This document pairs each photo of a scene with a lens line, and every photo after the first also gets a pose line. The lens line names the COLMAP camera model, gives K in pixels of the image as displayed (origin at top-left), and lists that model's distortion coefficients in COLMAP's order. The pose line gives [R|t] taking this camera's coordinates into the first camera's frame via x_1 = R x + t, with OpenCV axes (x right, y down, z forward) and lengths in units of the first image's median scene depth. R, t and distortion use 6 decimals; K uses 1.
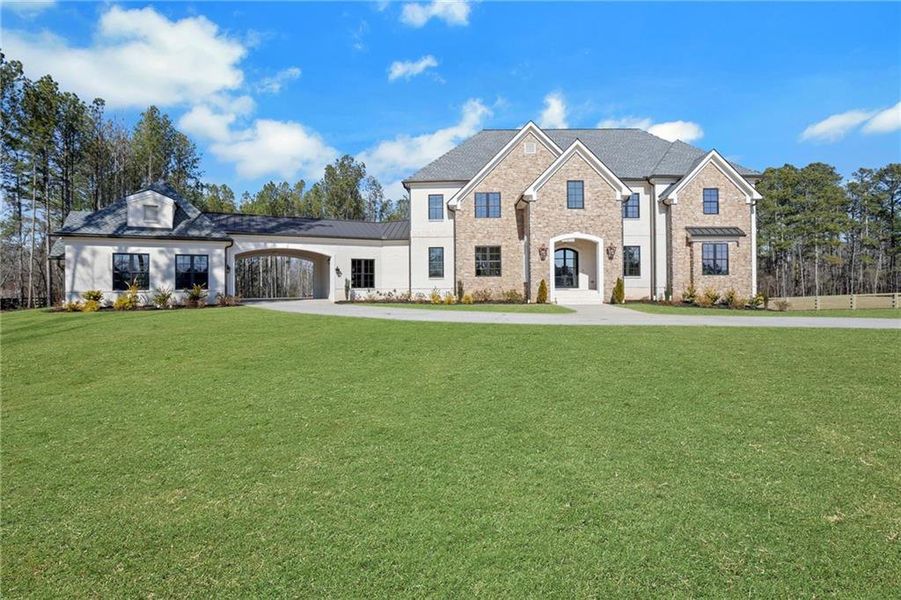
lens RADIAL K [[411.3, 0, 446.2], [0, 411.3, 287.9], [0, 0, 1]] dist [-0.087476, 0.036453]
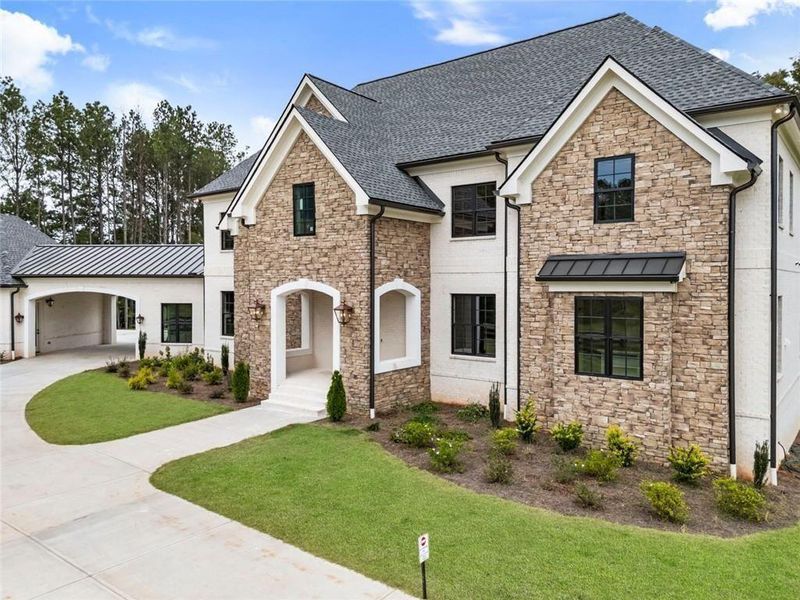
lens RADIAL K [[589.3, 0, 401.0], [0, 589.3, 289.3], [0, 0, 1]] dist [0.041080, -0.004864]
pose [[0.824132, 0.011322, -0.566284, 0.827590], [-0.004853, 0.999905, 0.012929, -0.124614], [0.566376, -0.007907, 0.824109, 0.388488]]
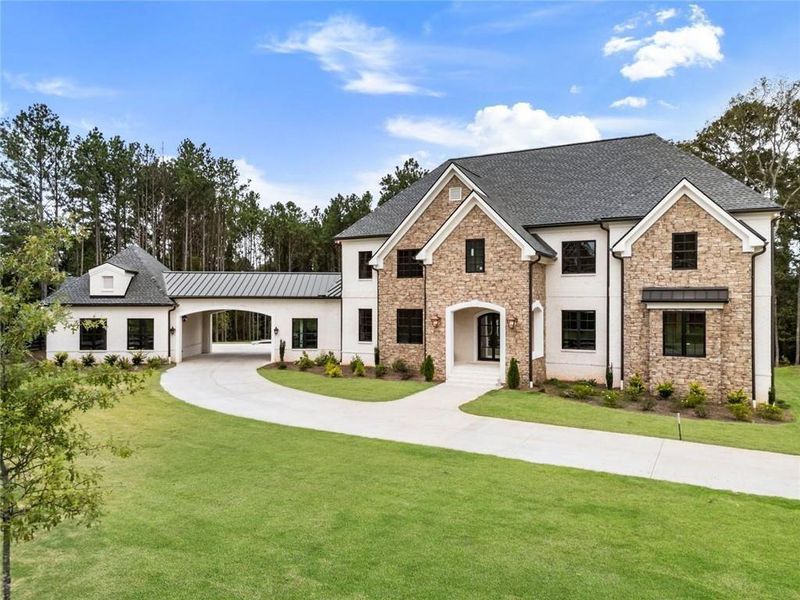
lens RADIAL K [[584.0, 0, 400.0], [0, 584.0, 300.0], [0, 0, 1]] dist [0.064057, -0.038855]
pose [[0.905253, 0.004842, -0.424846, 0.655153], [-0.007496, 0.999961, -0.004577, -0.122163], [0.424807, 0.007328, 0.905254, -0.167099]]
